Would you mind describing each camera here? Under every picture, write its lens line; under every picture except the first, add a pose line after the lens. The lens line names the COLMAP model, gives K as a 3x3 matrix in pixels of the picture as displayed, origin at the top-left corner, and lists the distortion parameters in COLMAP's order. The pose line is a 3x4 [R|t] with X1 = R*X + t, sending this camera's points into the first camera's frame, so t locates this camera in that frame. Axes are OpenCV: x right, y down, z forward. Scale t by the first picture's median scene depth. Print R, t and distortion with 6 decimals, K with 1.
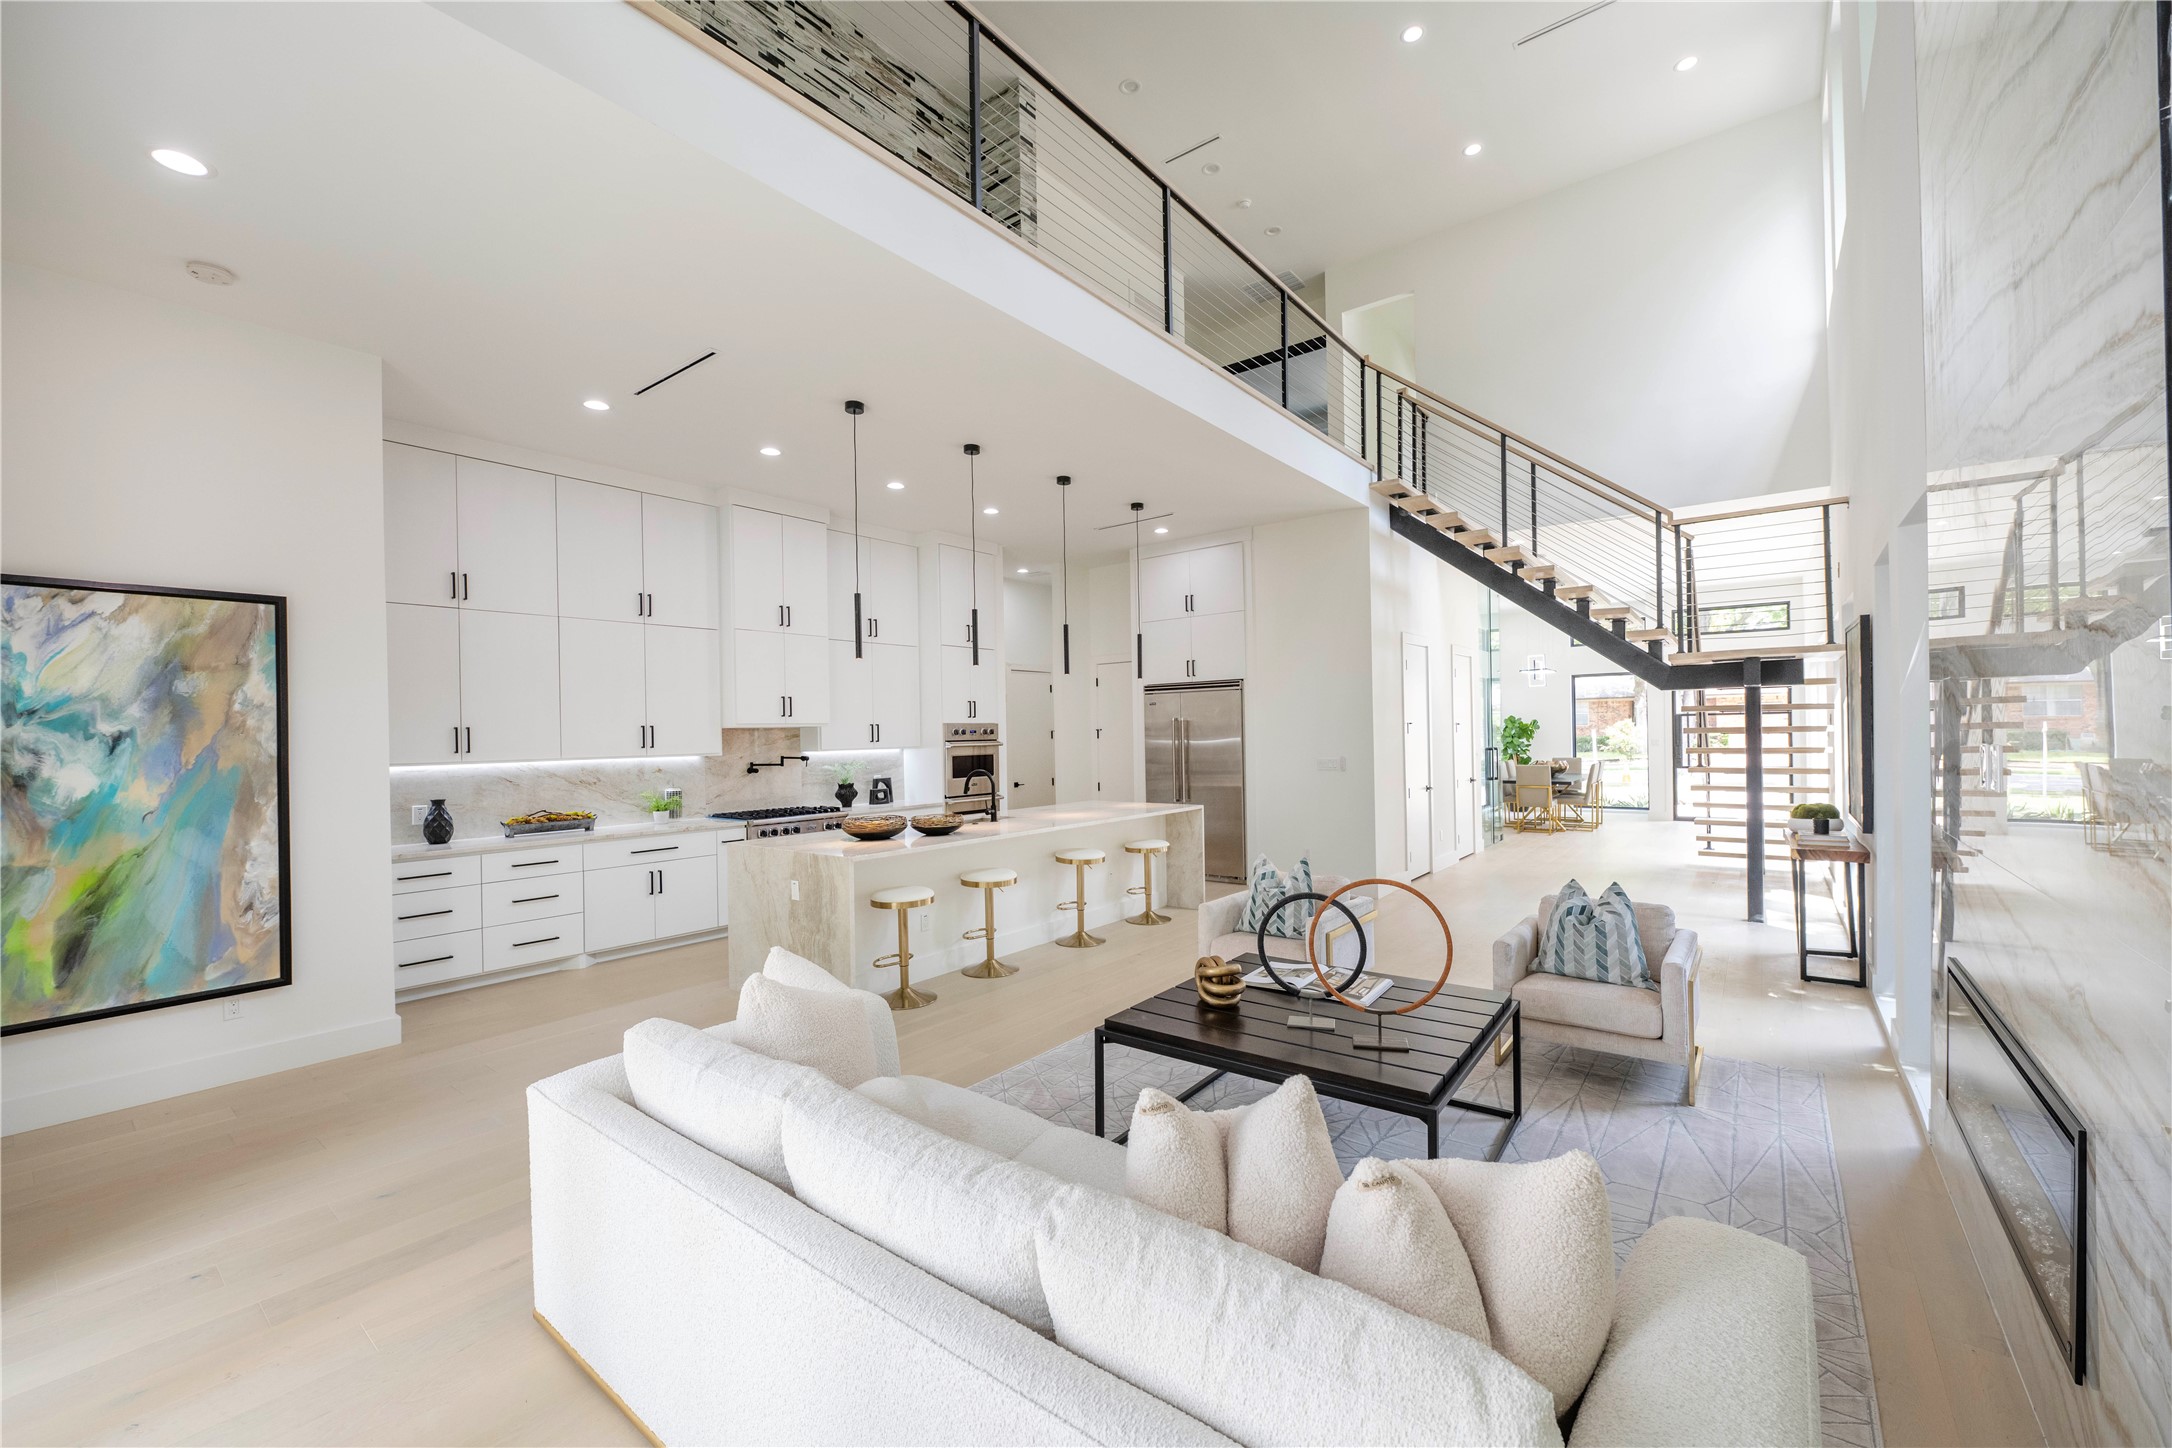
lens RADIAL K [[875.7, 0, 1086.0], [0, 875.7, 724.0], [0, 0, 1]] dist [-0.019220, 0.000036]
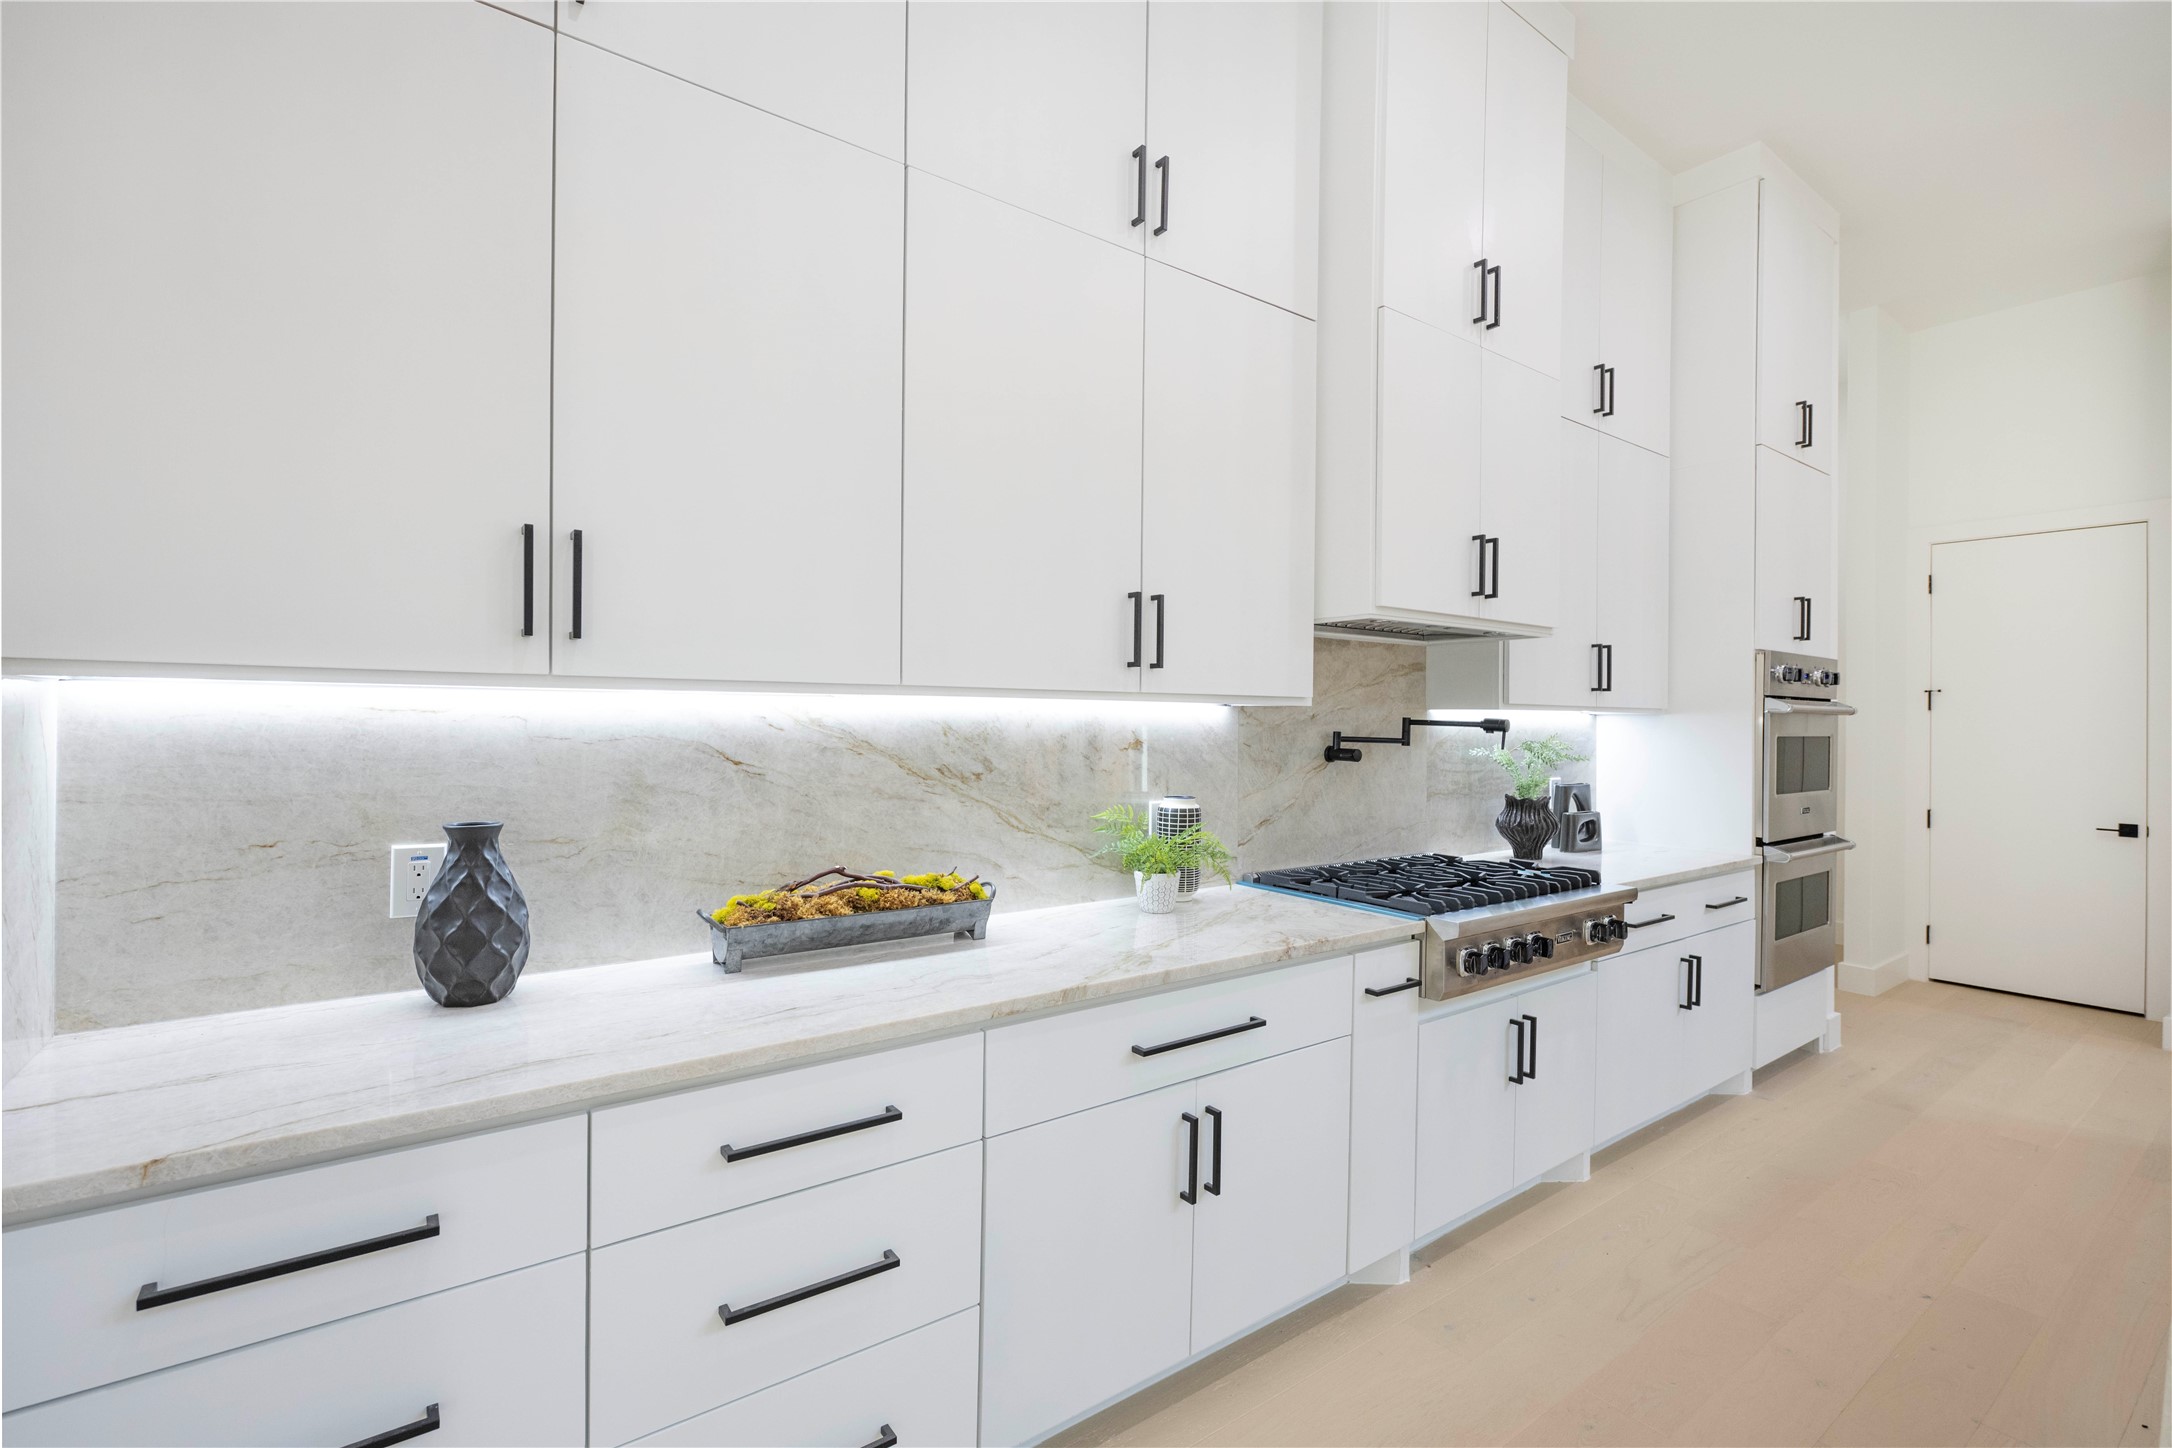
lens RADIAL K [[977.2, 0, 1086.0], [0, 977.2, 724.0], [0, 0, 1]] dist [-0.020242, -0.000080]
pose [[0.964158, 0.032965, -0.263274, -0.394371], [-0.028333, 0.999370, 0.021372, 0.036546], [0.263812, -0.013147, 0.964484, 0.608415]]
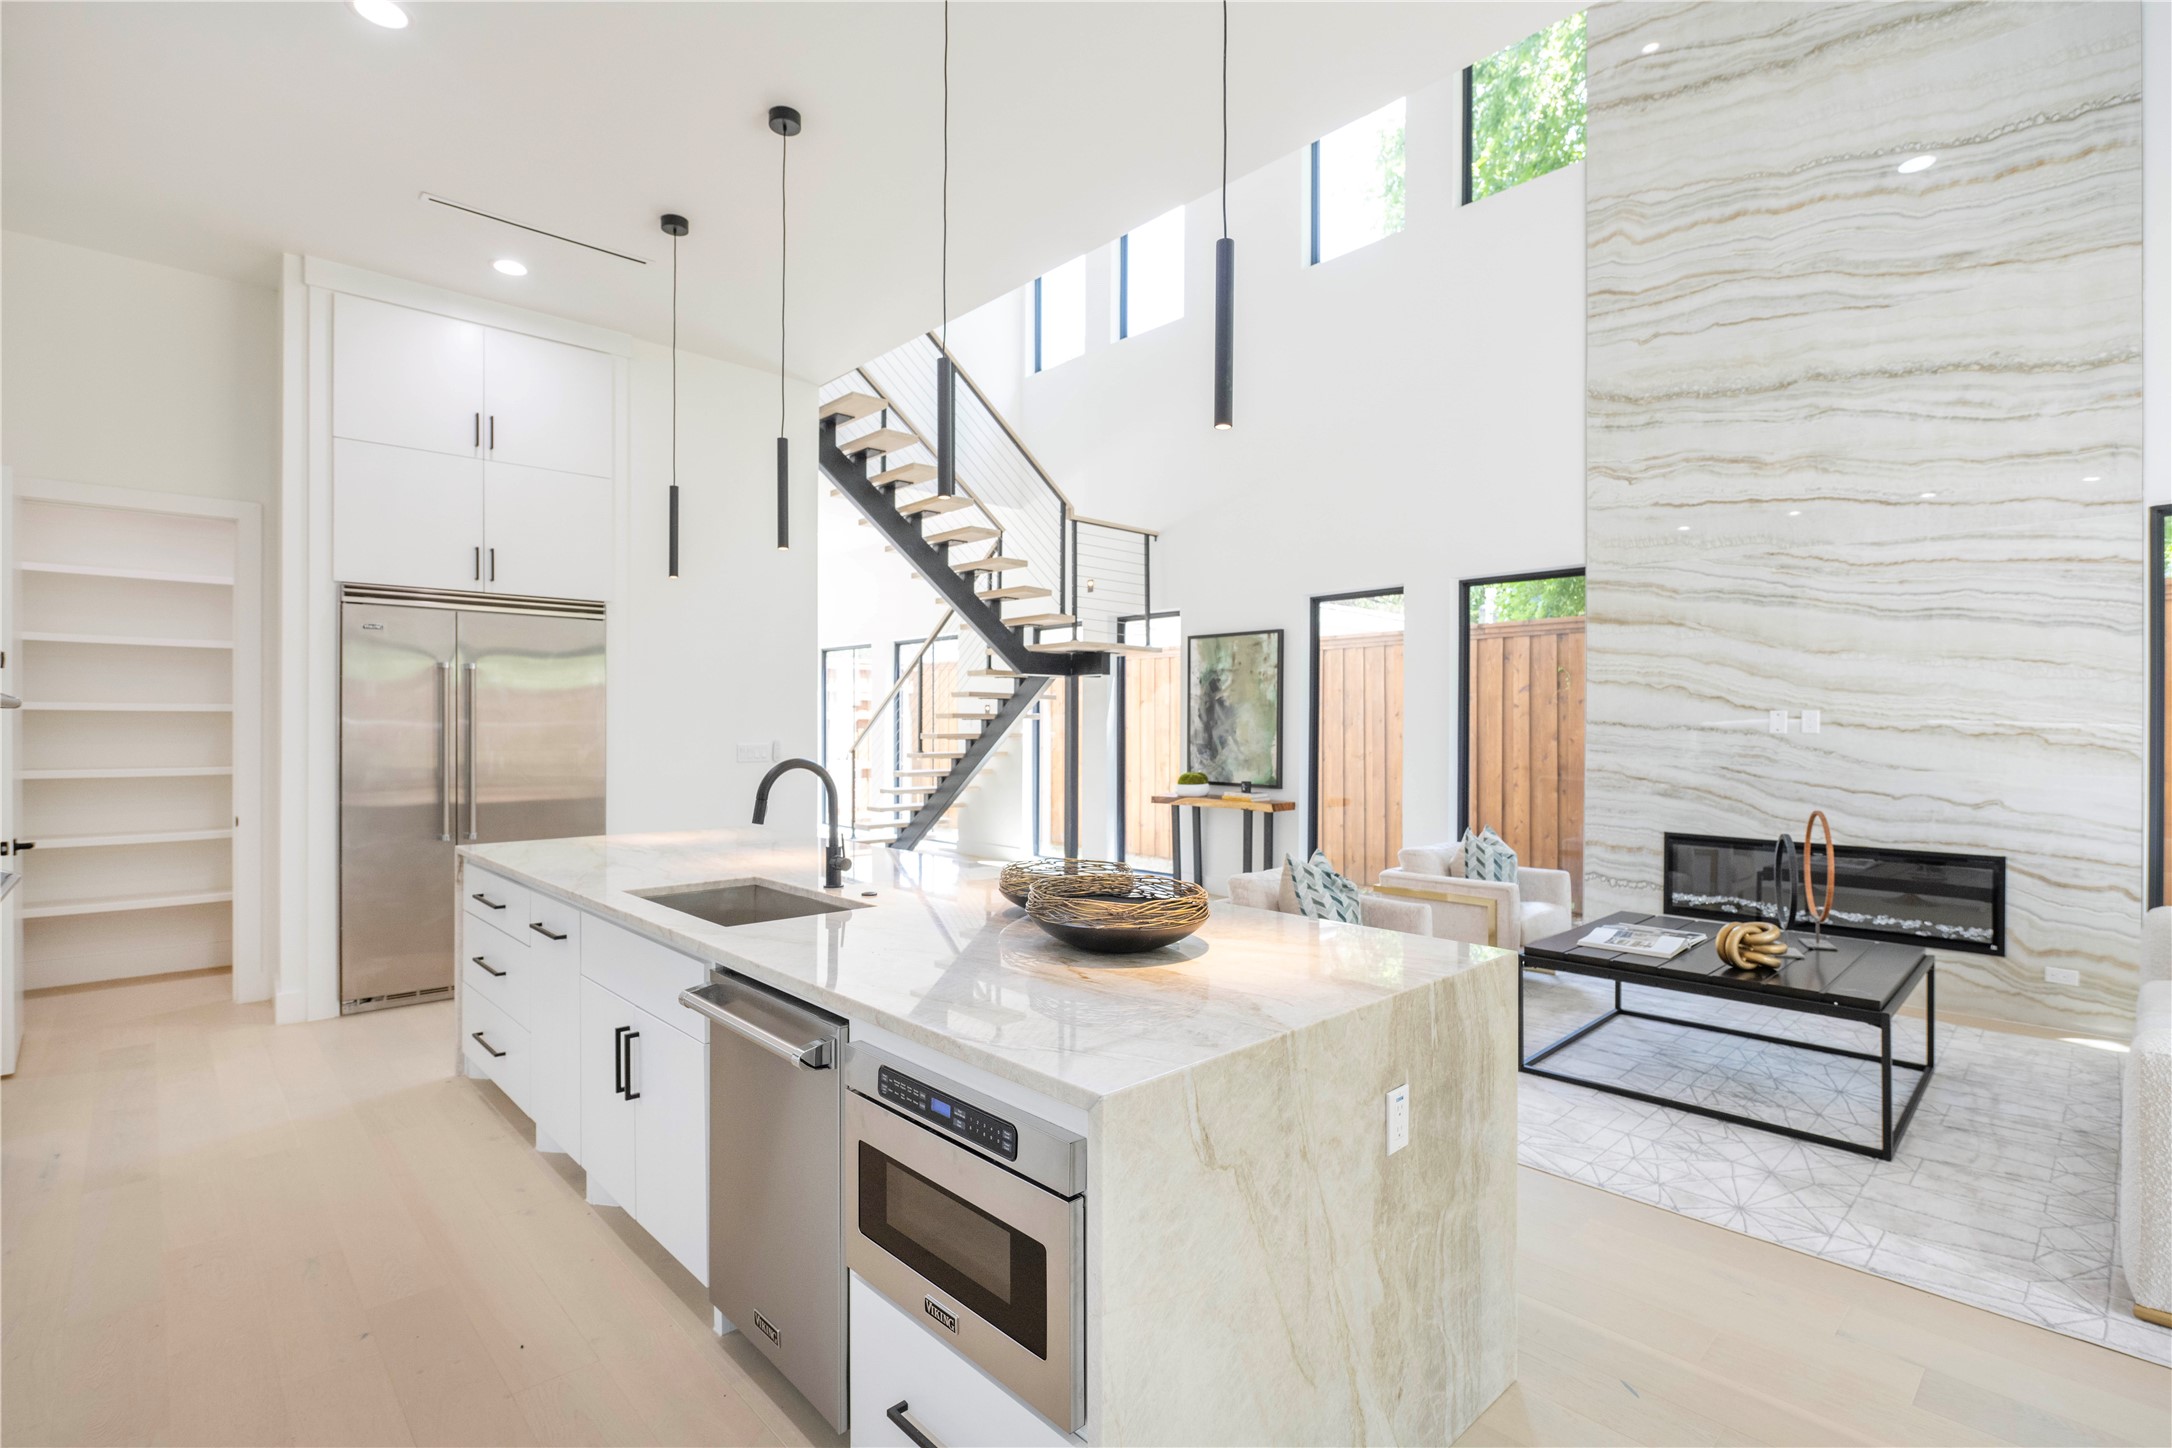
lens RADIAL K [[1010.0, 0, 1086.0], [0, 1010.0, 724.0], [0, 0, 1]] dist [-0.000460, -0.000667]
pose [[0.145526, 0.020079, 0.989151, -0.491695], [-0.016706, 0.999701, -0.017836, 0.038552], [-0.989213, -0.013930, 0.145818, 0.731183]]
